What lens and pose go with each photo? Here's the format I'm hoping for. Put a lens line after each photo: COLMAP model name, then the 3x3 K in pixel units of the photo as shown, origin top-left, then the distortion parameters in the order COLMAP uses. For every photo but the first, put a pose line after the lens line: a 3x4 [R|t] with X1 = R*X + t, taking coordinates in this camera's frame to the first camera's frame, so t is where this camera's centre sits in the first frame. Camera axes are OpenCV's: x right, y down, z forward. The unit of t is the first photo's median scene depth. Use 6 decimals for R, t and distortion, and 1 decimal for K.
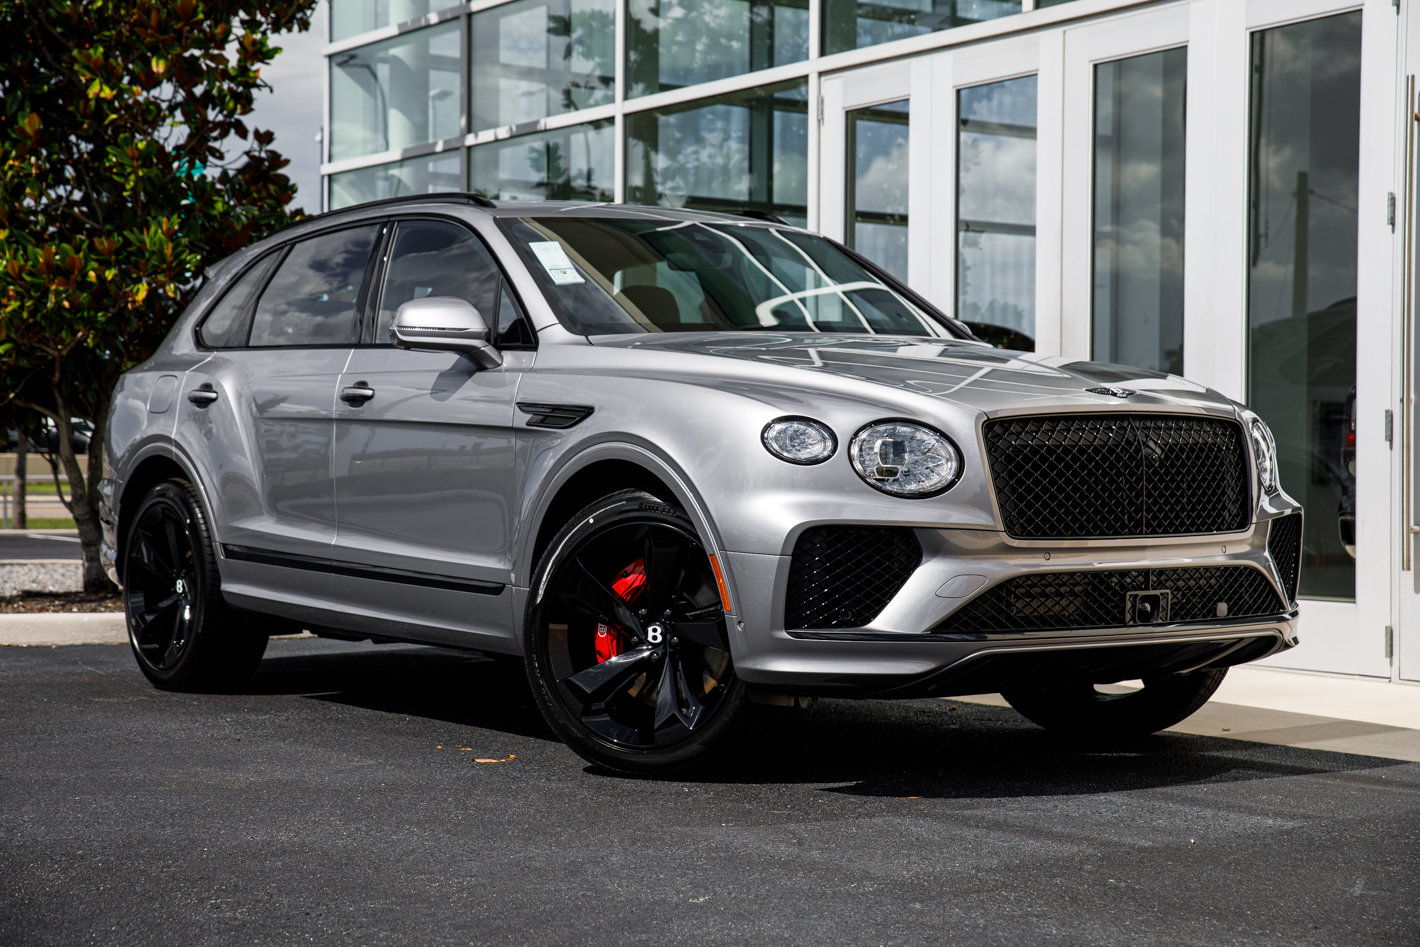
lens RADIAL K [[2474.2, 0, 710.0], [0, 2474.2, 473.5], [0, 0, 1]] dist [0.340243, -0.010109]
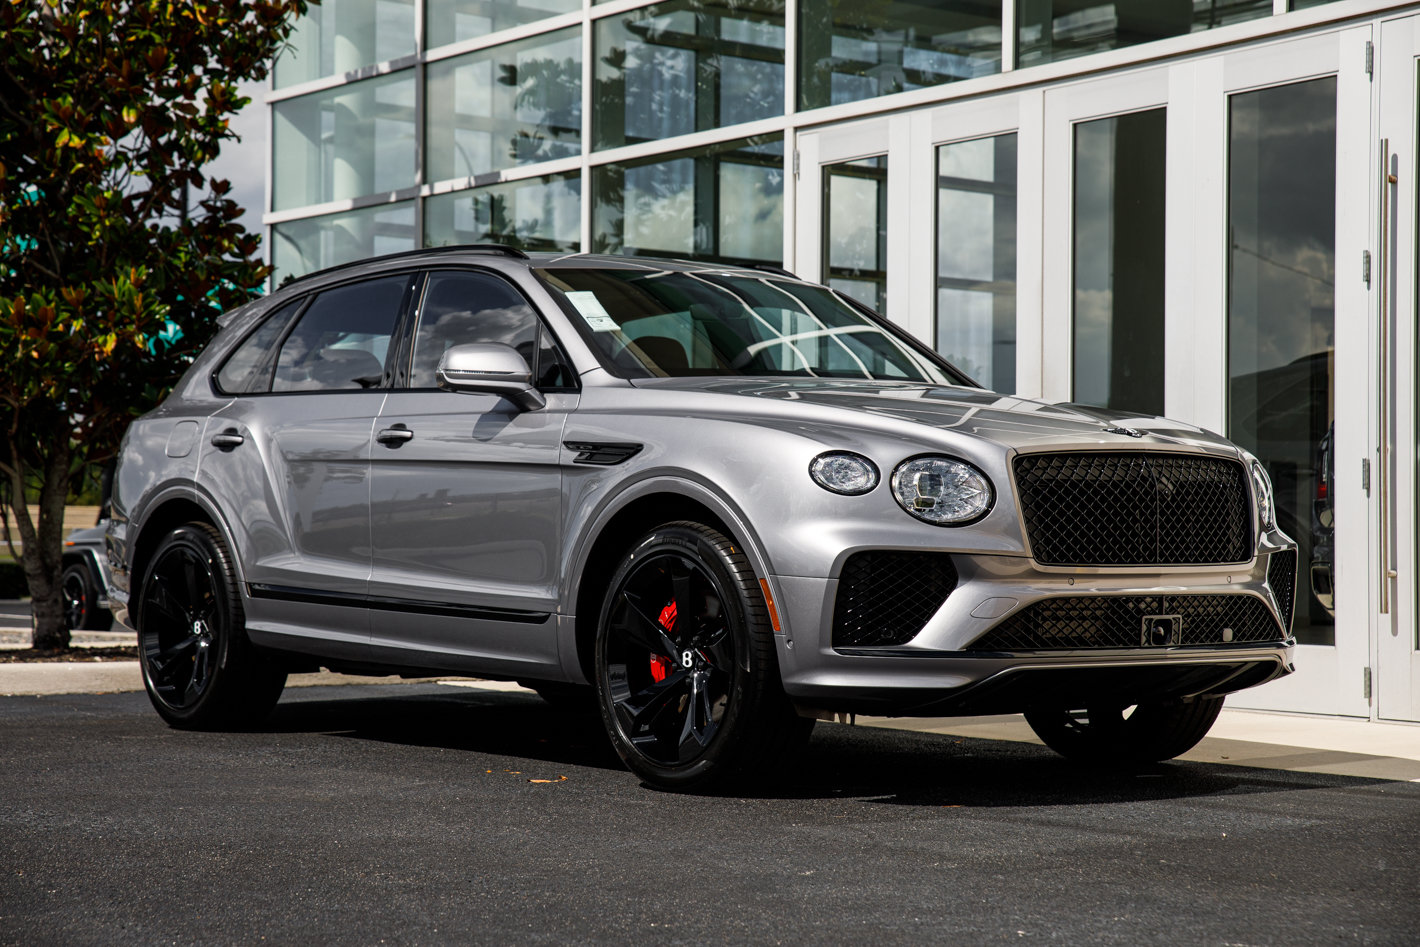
lens RADIAL K [[2788.7, 0, 682.6], [0, 2788.7, 472.6], [0, 0, 1]] dist [0.414294, 0.118504]
pose [[0.999265, 0.004698, 0.038049, -0.059696], [-0.003484, 0.999484, -0.031919, 0.018866], [-0.038180, 0.031763, 0.998766, -0.162438]]
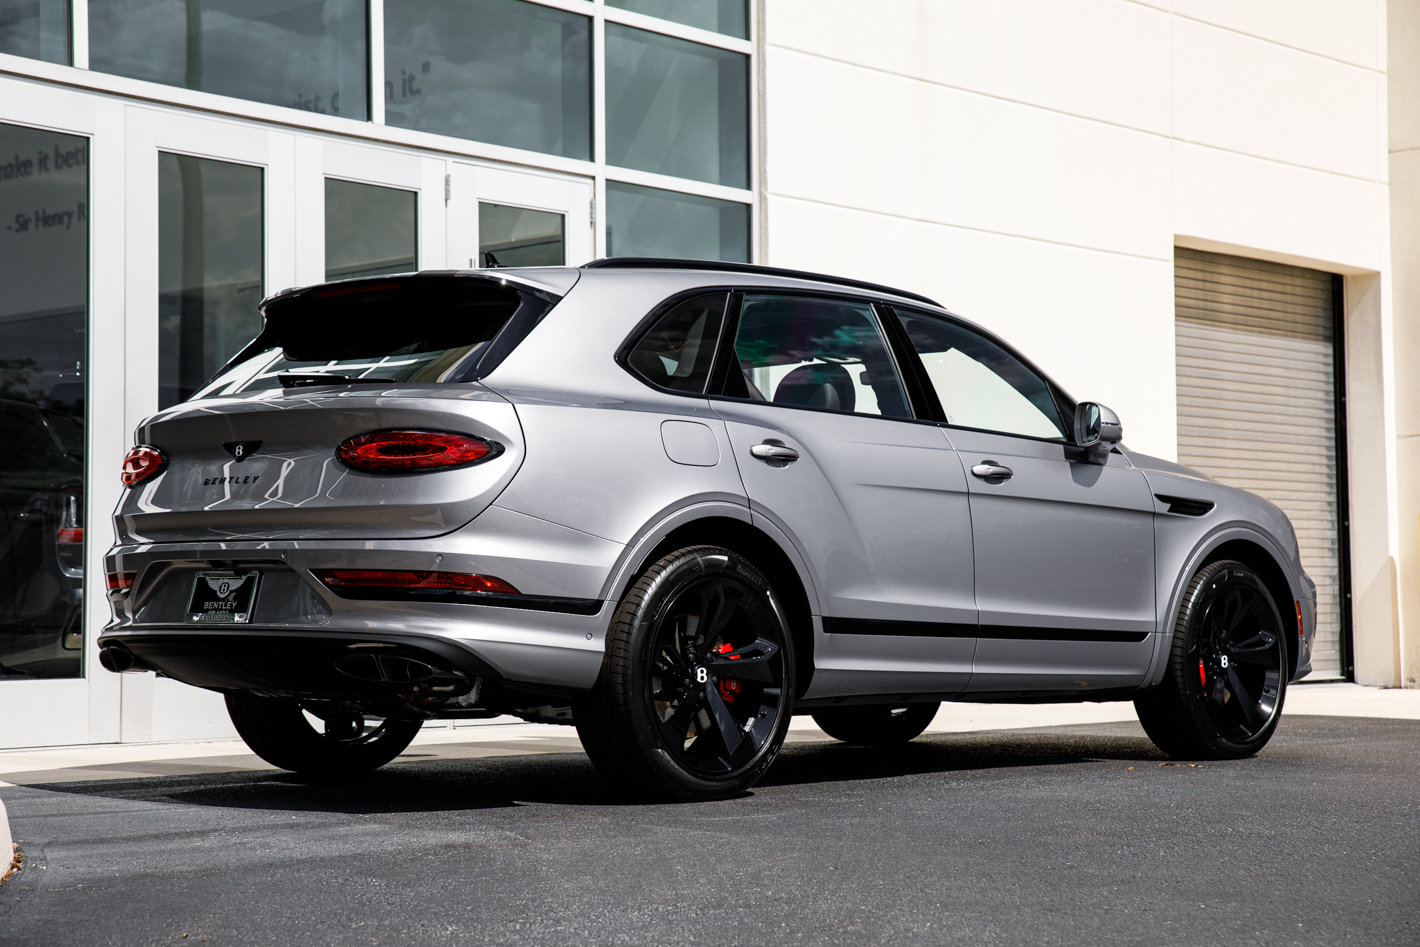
lens RADIAL K [[2546.6, 0, 718.2], [0, 2546.6, 465.7], [0, 0, 1]] dist [0.179824, -0.008646]
pose [[-0.234895, 0.053257, 0.970561, -1.061635], [0.009578, 0.998576, -0.052477, 0.021958], [-0.971973, -0.003030, -0.235071, 1.223409]]
